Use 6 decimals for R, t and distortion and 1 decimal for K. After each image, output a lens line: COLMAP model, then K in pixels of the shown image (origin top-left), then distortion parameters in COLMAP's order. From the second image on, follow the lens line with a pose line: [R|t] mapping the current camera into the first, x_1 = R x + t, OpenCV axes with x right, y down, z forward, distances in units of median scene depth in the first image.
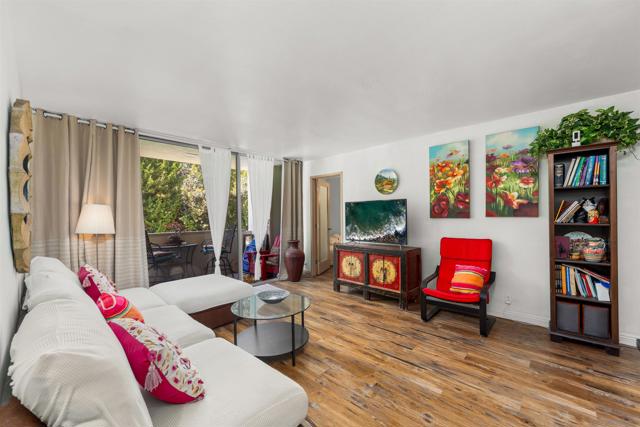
lens RADIAL K [[260.7, 0, 321.6], [0, 260.7, 214.0], [0, 0, 1]] dist [-0.000054, 0.000054]
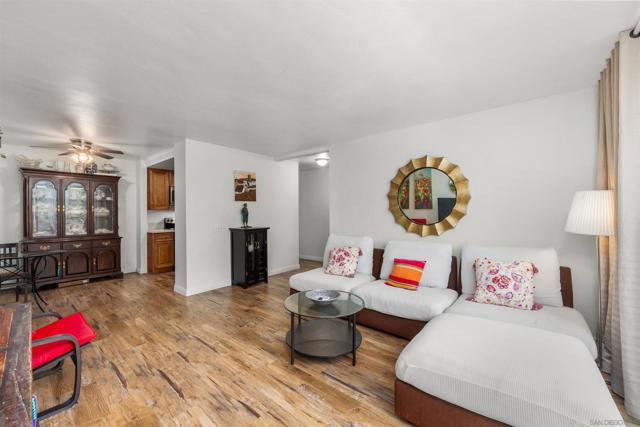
lens RADIAL K [[260.7, 0, 321.6], [0, 260.7, 214.0], [0, 0, 1]] dist [-0.000054, 0.000054]
pose [[-0.998619, 0.011223, -0.051320, -0.142513], [0.011431, 0.999928, -0.003751, 0.022535], [0.051274, -0.004333, -0.998675, 2.066817]]
